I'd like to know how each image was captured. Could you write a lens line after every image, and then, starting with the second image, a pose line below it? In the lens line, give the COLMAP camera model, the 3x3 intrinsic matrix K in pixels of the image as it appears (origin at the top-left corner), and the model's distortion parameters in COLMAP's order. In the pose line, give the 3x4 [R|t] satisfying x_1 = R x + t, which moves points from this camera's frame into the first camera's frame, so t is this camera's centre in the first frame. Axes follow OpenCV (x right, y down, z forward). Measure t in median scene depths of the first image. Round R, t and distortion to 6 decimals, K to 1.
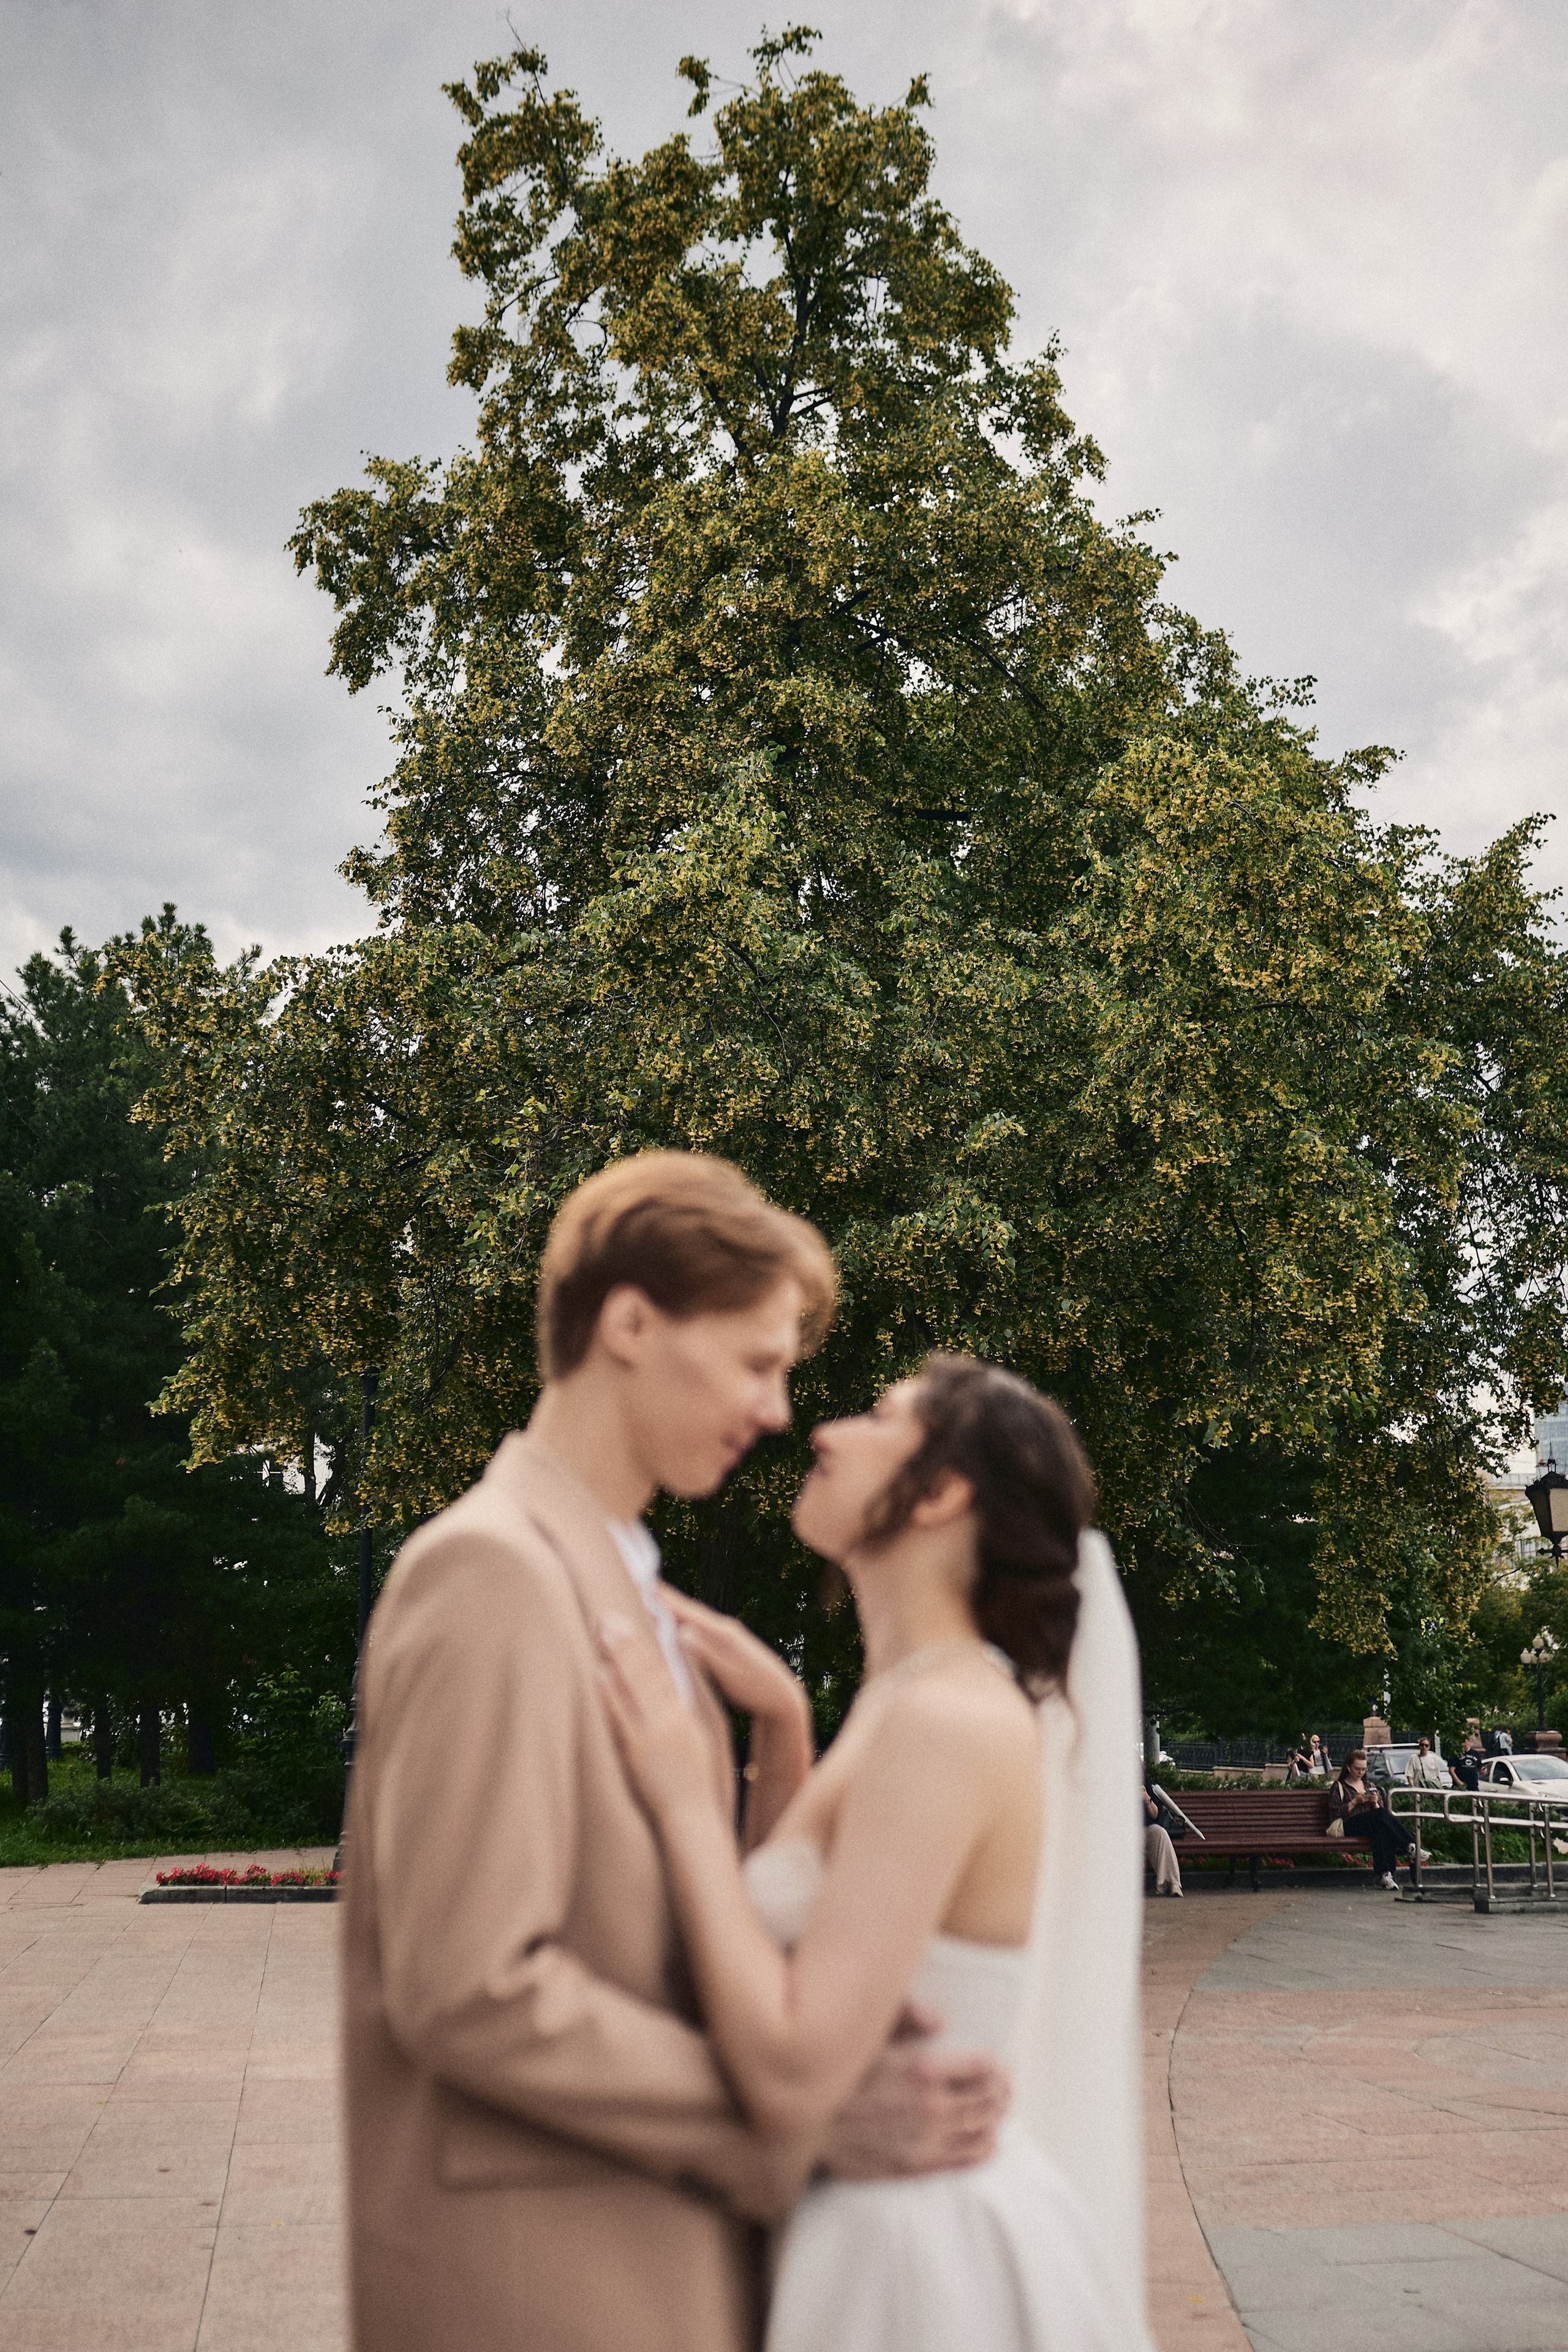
lens RADIAL K [[2436.6, 0, 784.0], [0, 2436.6, 1176.0], [0, 0, 1]] dist [-0.021097, -0.012904]
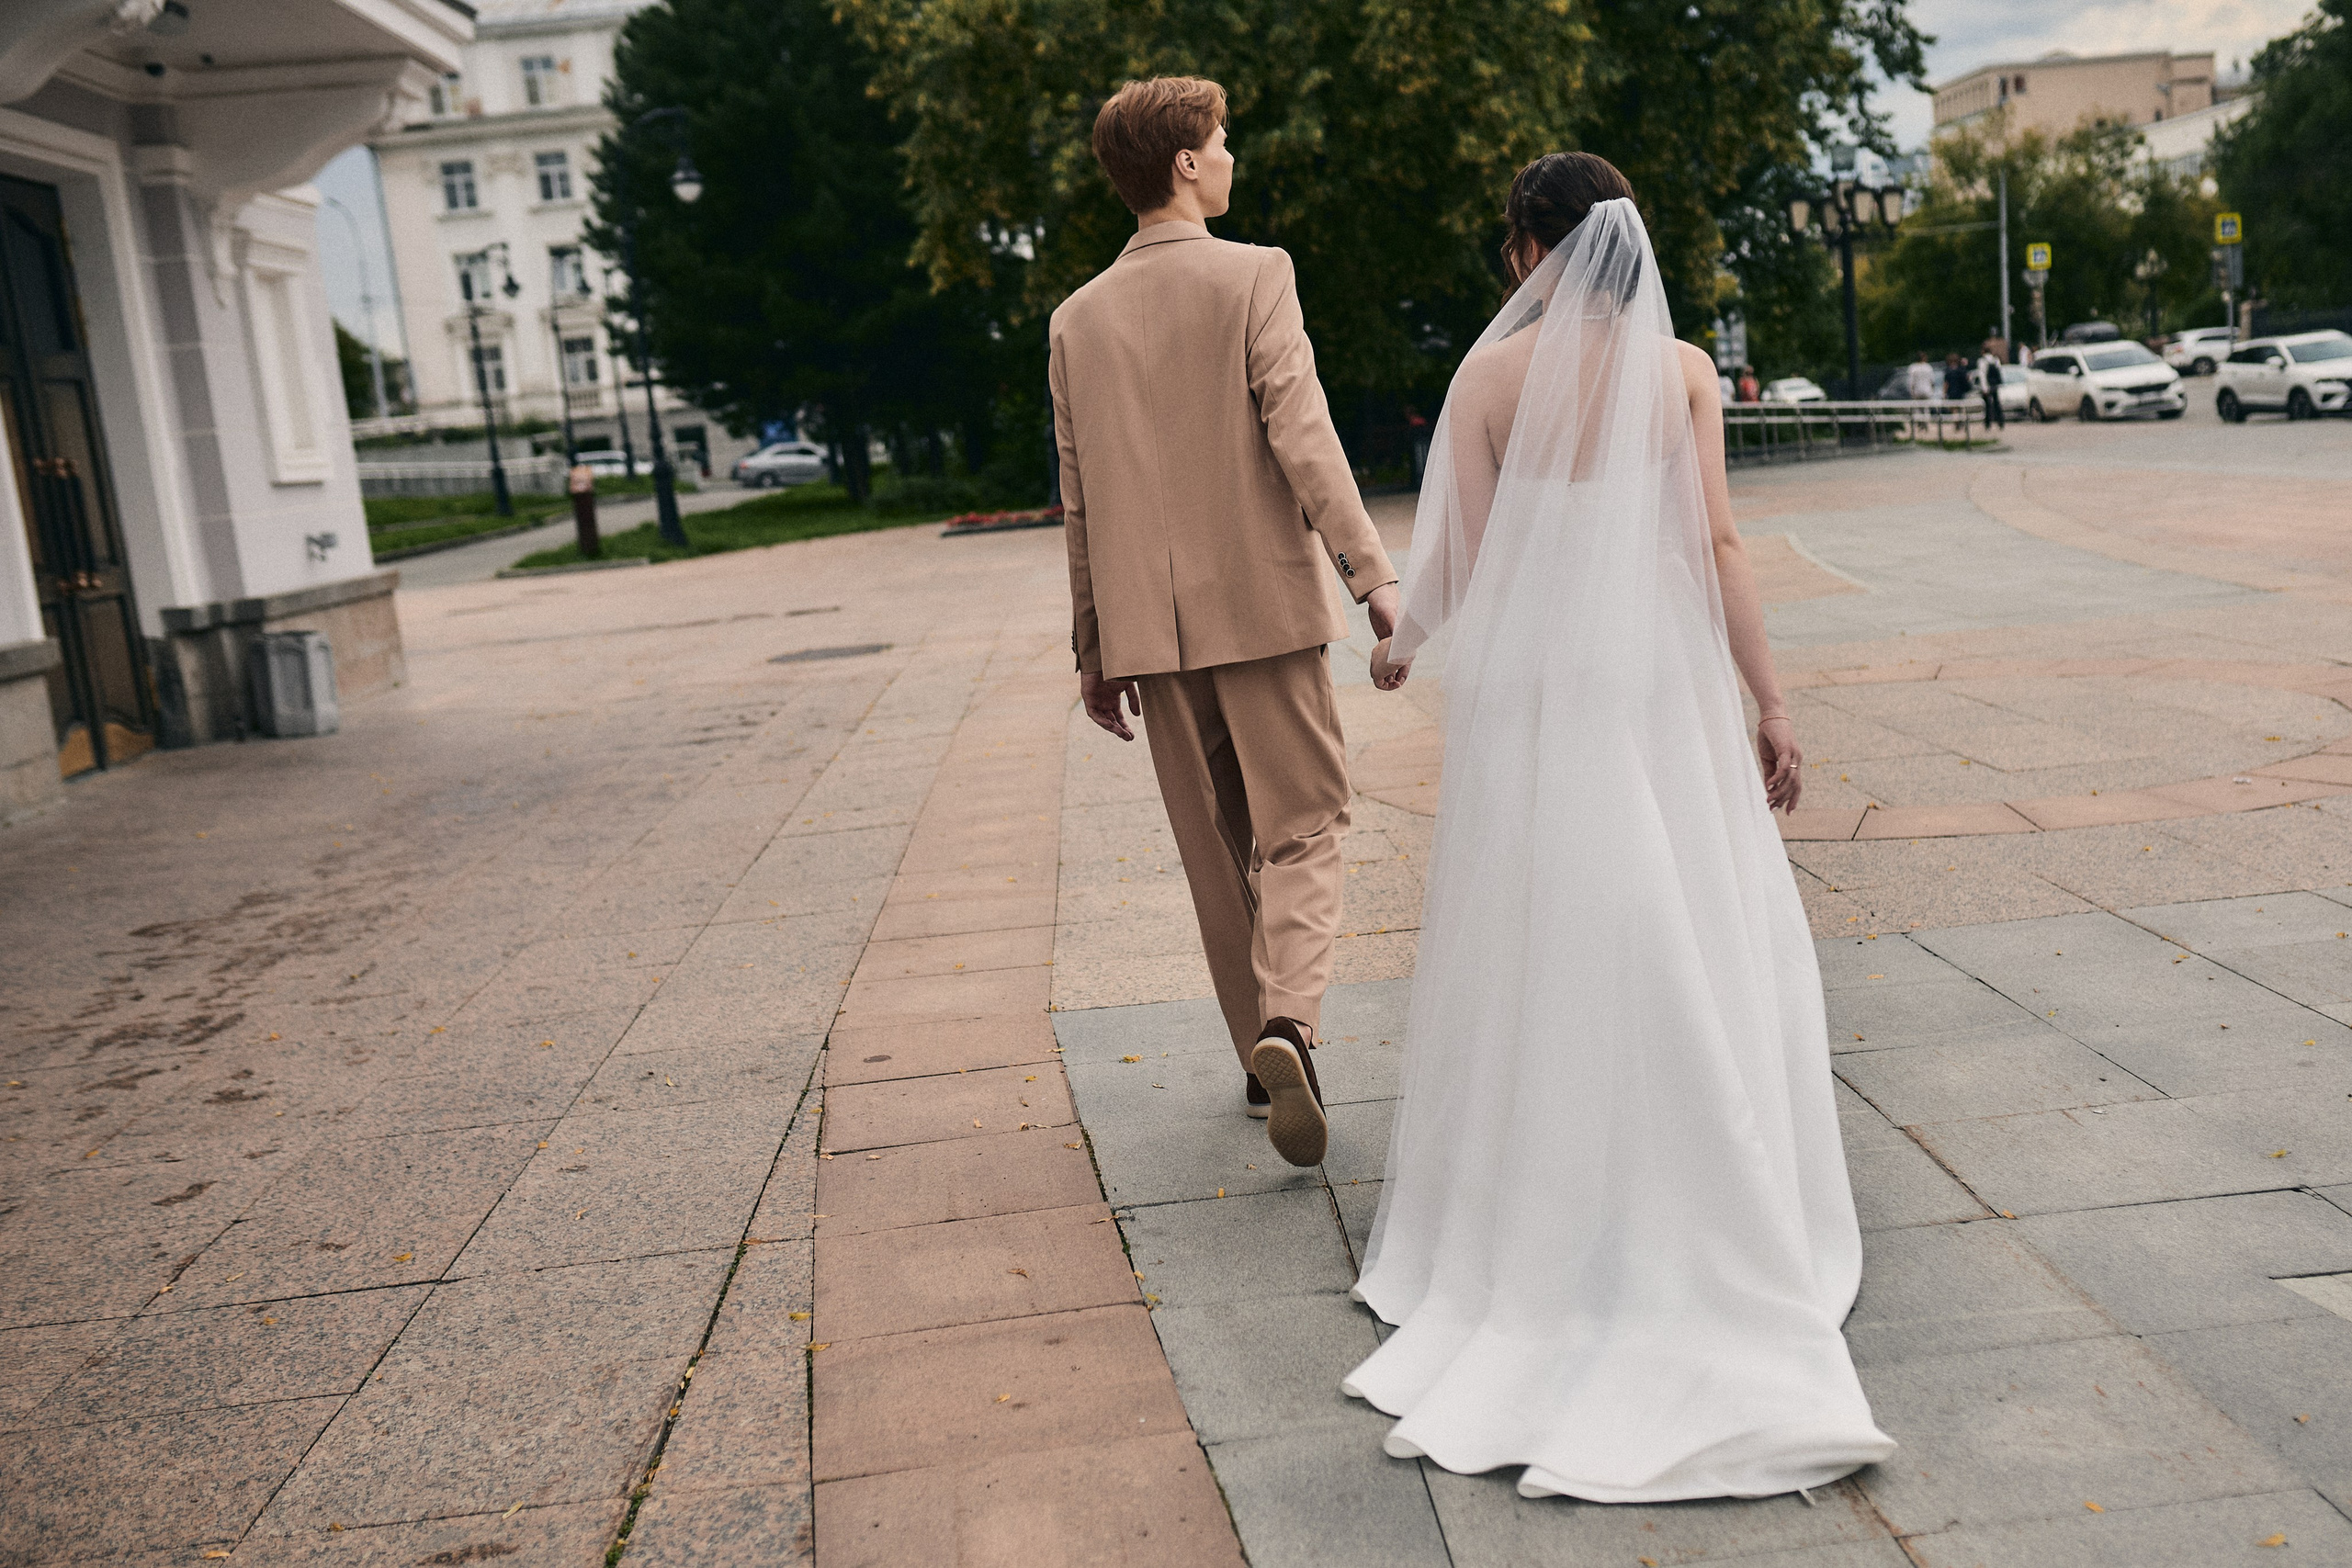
lens RADIAL K [[2436.3, 0, 1176.0], [0, 2436.3, 784.0], [0, 0, 1]] dist [-0.021097, -0.012904]
pose [[0.984421, -0.069071, -0.161694, 0.205317], [0.123388, 0.926526, 0.355422, -0.162718], [0.125264, -0.369836, 0.920614, -0.794381]]
